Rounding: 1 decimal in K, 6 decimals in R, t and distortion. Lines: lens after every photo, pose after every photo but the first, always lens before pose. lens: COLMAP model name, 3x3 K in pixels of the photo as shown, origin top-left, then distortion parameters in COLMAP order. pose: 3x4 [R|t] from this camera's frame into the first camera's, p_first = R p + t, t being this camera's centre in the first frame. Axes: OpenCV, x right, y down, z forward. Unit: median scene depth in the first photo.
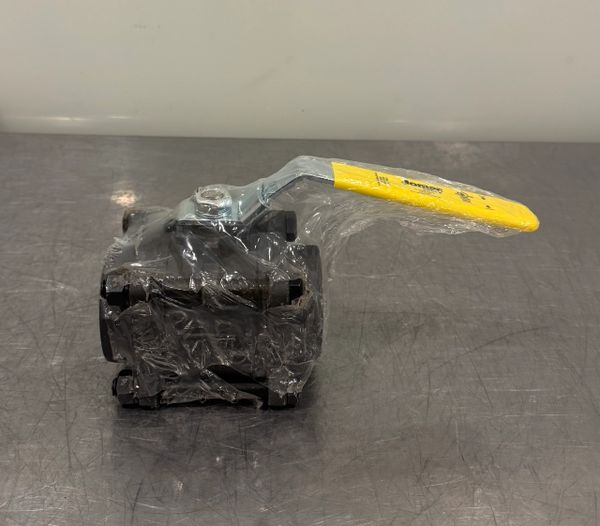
lens RADIAL K [[470.9, 0, 300.3], [0, 470.9, 262.9], [0, 0, 1]] dist [0.012085, 0.003915]
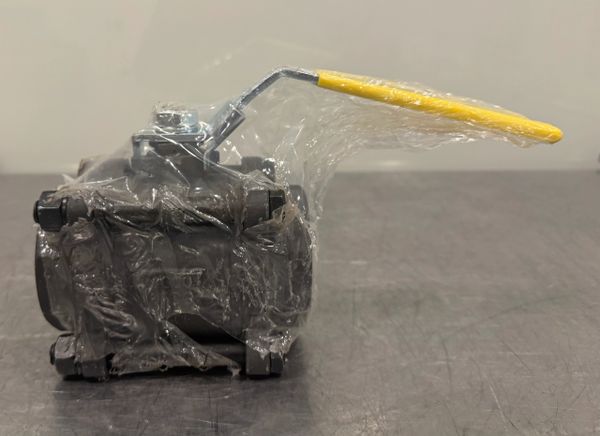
lens RADIAL K [[441.2, 0, 268.7], [0, 441.2, 228.8], [0, 0, 1]] dist [-0.013411, -0.011020]
pose [[0.999248, -0.035157, -0.016380, -0.011454], [0.031589, 0.982745, -0.182249, 0.204805], [0.022505, 0.181594, 0.983116, 0.244156]]
